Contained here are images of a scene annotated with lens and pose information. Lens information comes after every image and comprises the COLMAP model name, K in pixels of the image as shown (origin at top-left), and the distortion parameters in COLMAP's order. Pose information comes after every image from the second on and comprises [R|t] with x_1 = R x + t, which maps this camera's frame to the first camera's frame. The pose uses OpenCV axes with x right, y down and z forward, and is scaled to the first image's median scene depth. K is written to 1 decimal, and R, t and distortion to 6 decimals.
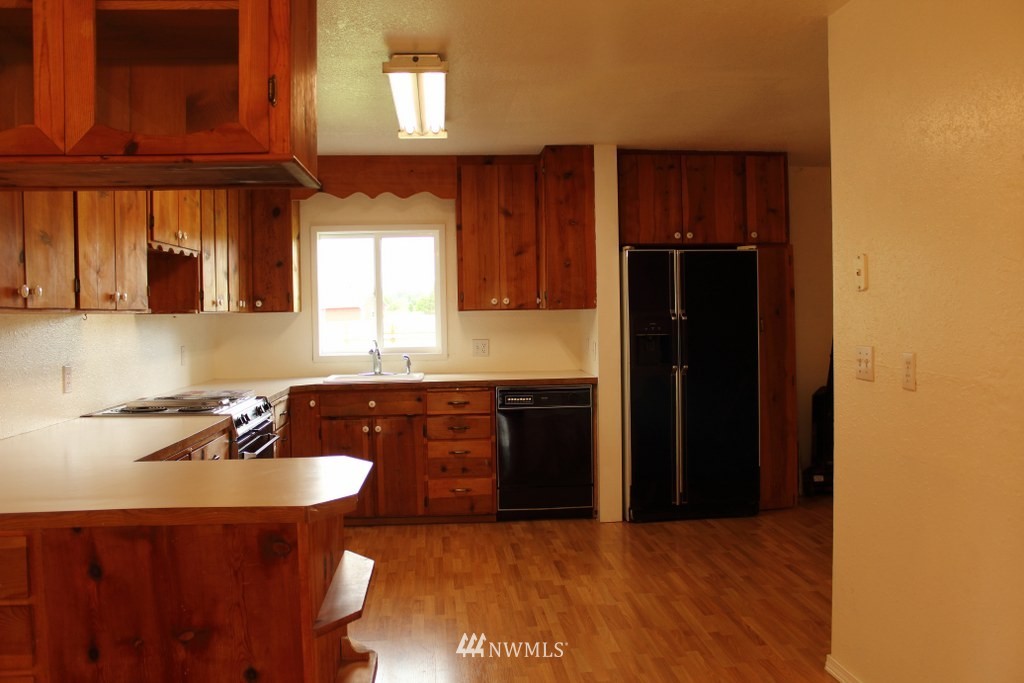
lens RADIAL K [[854.0, 0, 512.0], [0, 854.0, 341.5], [0, 0, 1]] dist [-0.154315, 0.144030]
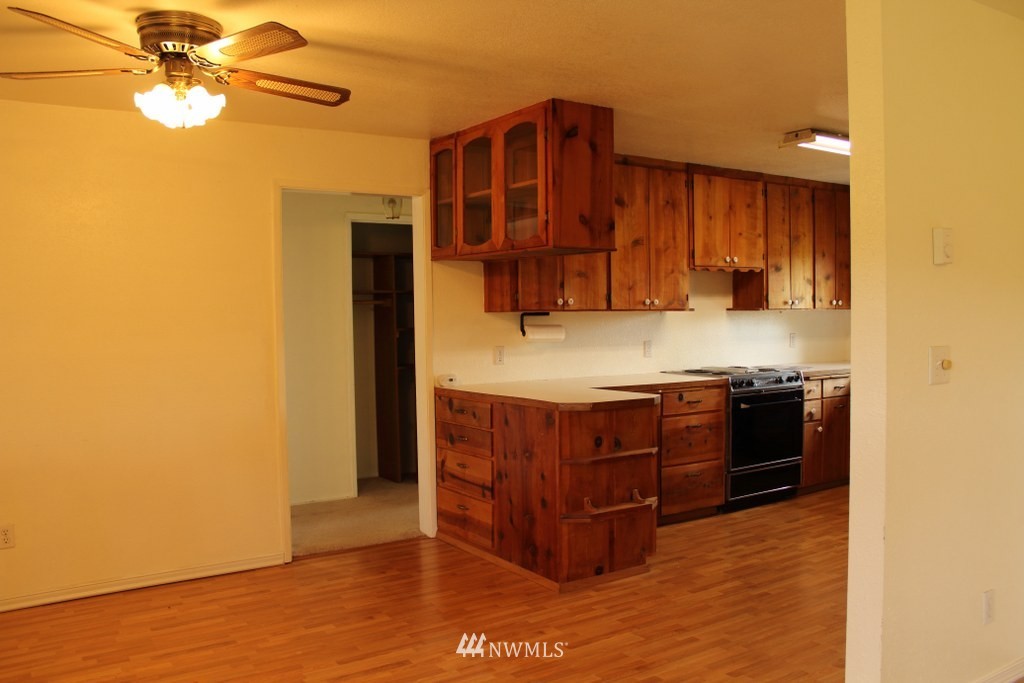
lens RADIAL K [[854.0, 0, 512.0], [0, 854.0, 341.5], [0, 0, 1]] dist [-0.154315, 0.144030]
pose [[0.472923, 0.038934, -0.880243, 0.932998], [-0.025524, 0.999209, 0.030483, -0.017926], [0.880734, 0.008052, 0.473543, -0.094911]]
